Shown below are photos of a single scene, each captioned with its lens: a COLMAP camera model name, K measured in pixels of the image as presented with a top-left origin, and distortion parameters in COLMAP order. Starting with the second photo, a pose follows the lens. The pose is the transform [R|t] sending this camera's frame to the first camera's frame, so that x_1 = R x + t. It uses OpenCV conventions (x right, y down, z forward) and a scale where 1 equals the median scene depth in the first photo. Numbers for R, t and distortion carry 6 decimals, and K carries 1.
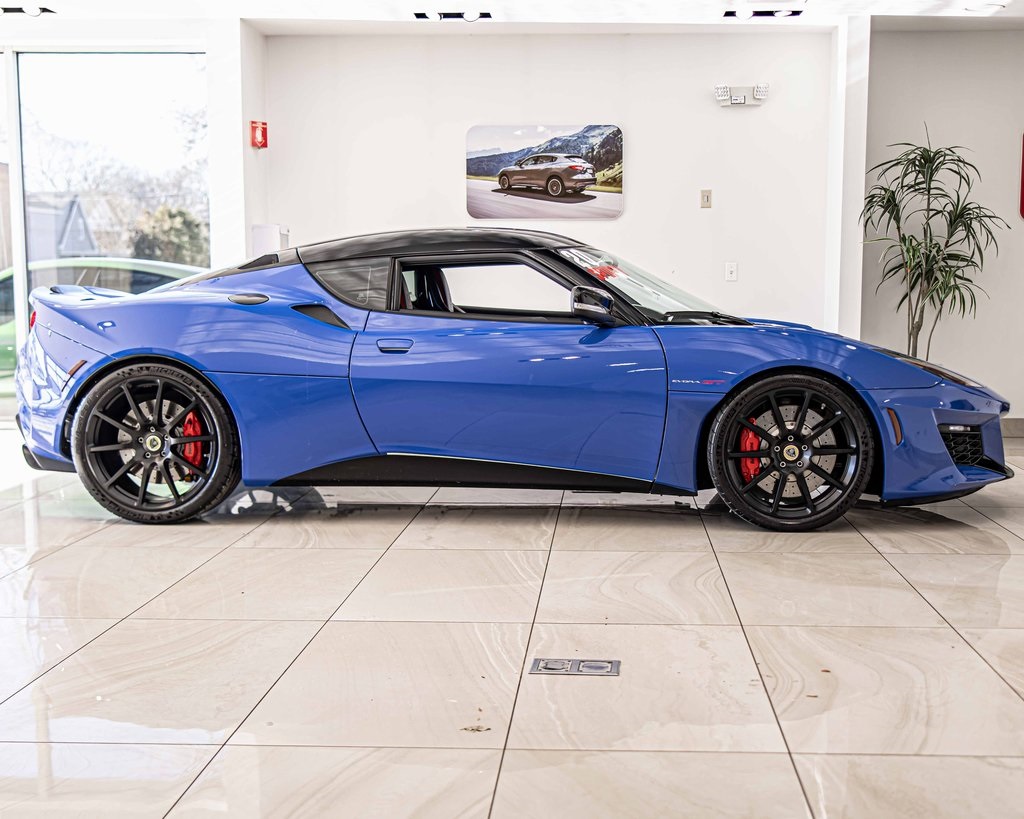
lens RADIAL K [[1971.3, 0, 494.1], [0, 1971.3, 474.9], [0, 0, 1]] dist [0.037281, 0.000000]
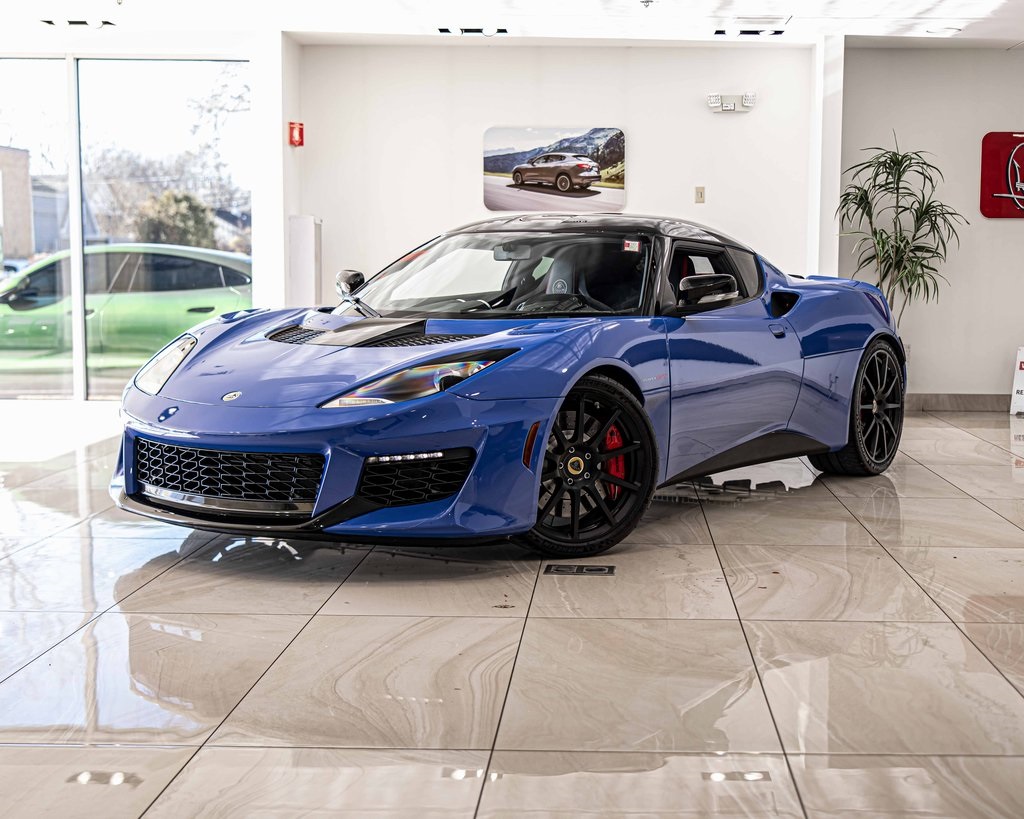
lens RADIAL K [[2161.2, 0, 567.8], [0, 2161.2, 403.5], [0, 0, 1]] dist [-0.001522, 0.000000]
pose [[0.999404, 0.004210, 0.034261, -0.008144], [-0.002990, 0.999363, -0.035562, 0.021573], [-0.034389, 0.035438, 0.998780, -0.214901]]
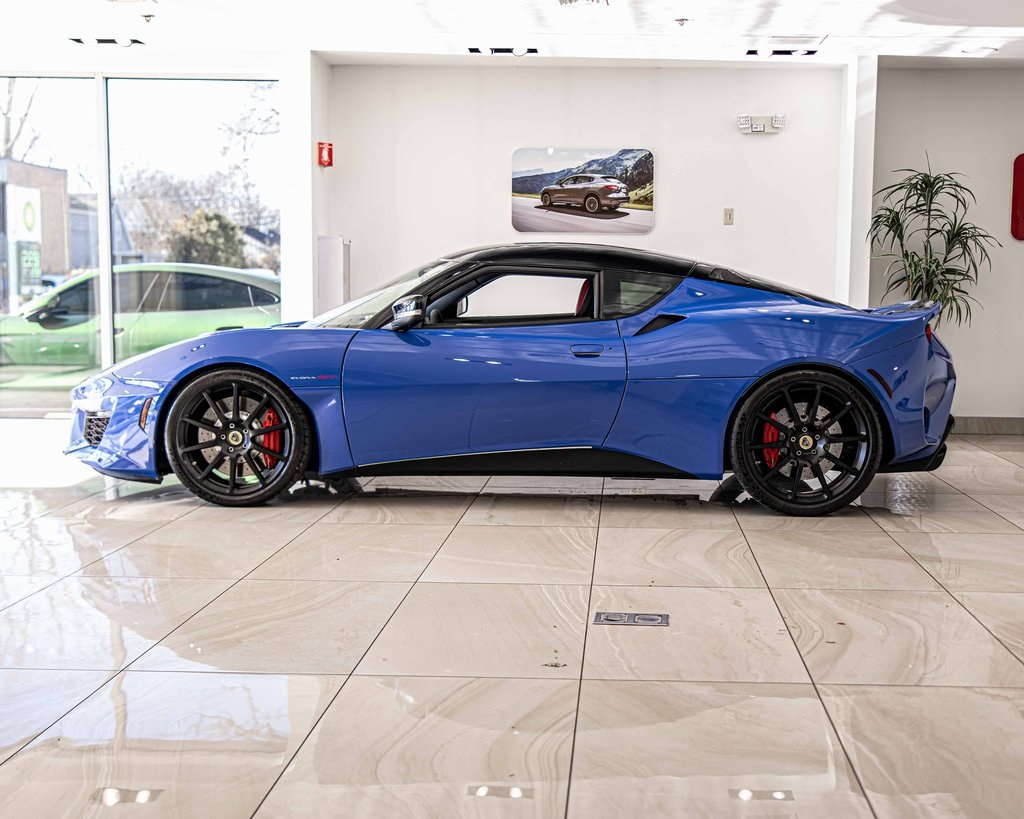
lens RADIAL K [[1971.3, 0, 530.6], [0, 1971.3, 425.1], [0, 0, 1]] dist [0.037281, 0.000000]
pose [[0.999816, 0.008712, 0.017076, -0.022357], [-0.008287, 0.999657, -0.024857, 0.005627], [-0.017287, 0.024711, 0.999545, -0.105004]]
